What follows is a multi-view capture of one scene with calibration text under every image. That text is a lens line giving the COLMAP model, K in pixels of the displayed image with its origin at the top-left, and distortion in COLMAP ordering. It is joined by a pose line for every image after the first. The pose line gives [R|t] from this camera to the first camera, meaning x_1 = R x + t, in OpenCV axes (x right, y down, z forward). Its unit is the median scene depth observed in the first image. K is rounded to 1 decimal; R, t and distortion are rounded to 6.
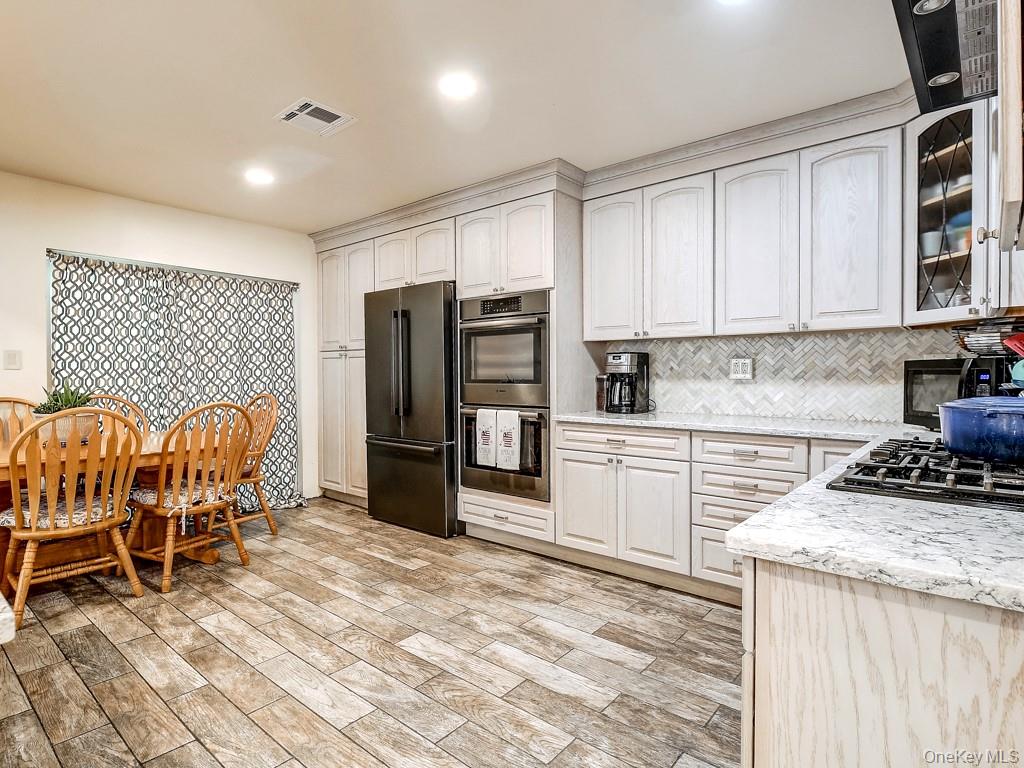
lens RADIAL K [[547.5, 0, 529.6], [0, 547.5, 379.7], [0, 0, 1]] dist [0.001434, -0.000348]
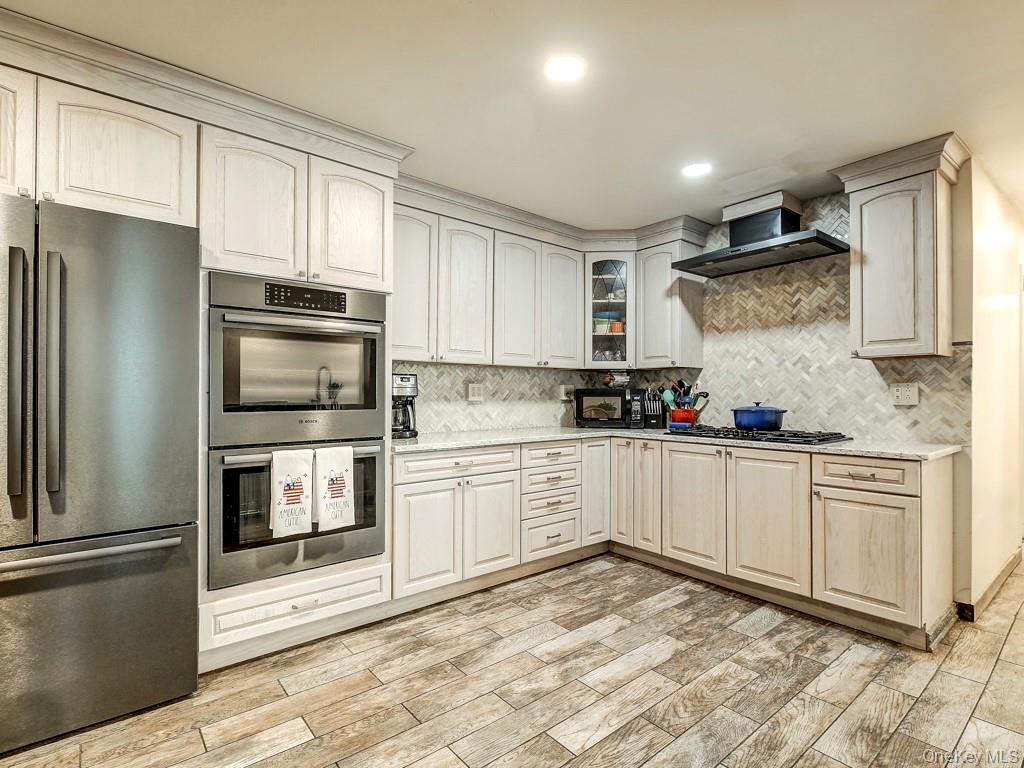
lens RADIAL K [[502.2, 0, 510.7], [0, 502.2, 388.1], [0, 0, 1]] dist [-0.003124, -0.000827]
pose [[0.199026, 0.014132, 0.979892, -0.717802], [0.007590, 0.999844, -0.015962, -0.010987], [-0.979965, 0.010614, 0.198888, 0.713464]]
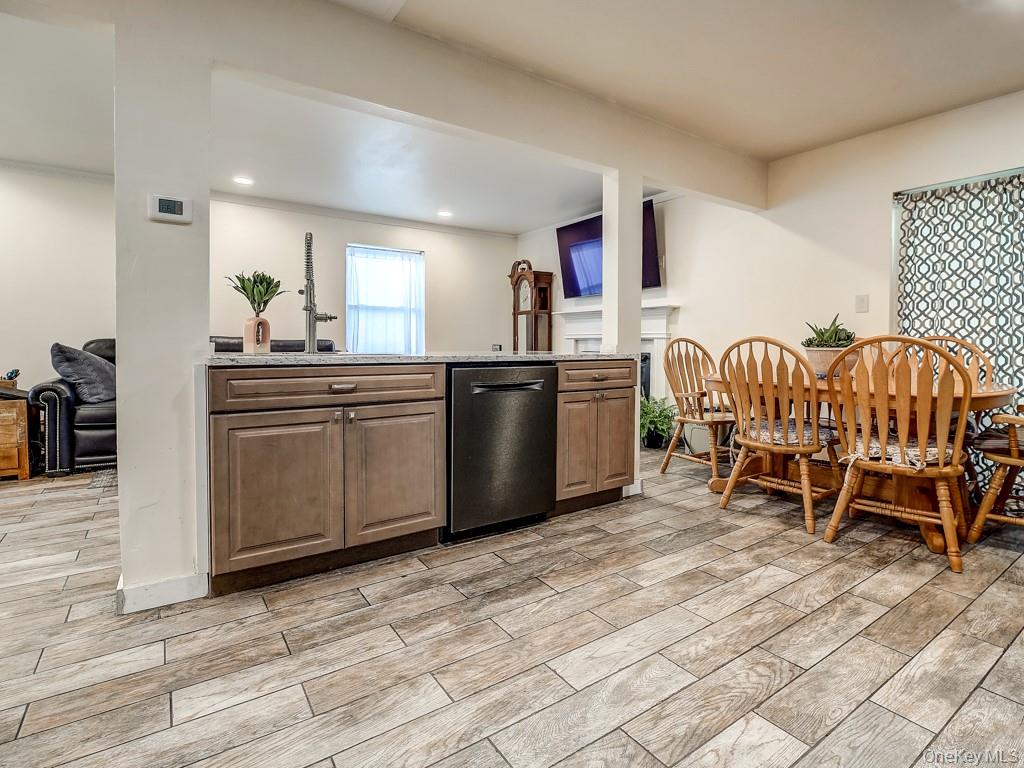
lens RADIAL K [[504.7, 0, 513.9], [0, 504.7, 363.8], [0, 0, 1]] dist [-0.002697, -0.000688]
pose [[-0.284706, 0.035875, -0.957943, 0.266328], [-0.013496, 0.999050, 0.041425, 0.056662], [0.958520, 0.024722, -0.283952, 0.675013]]
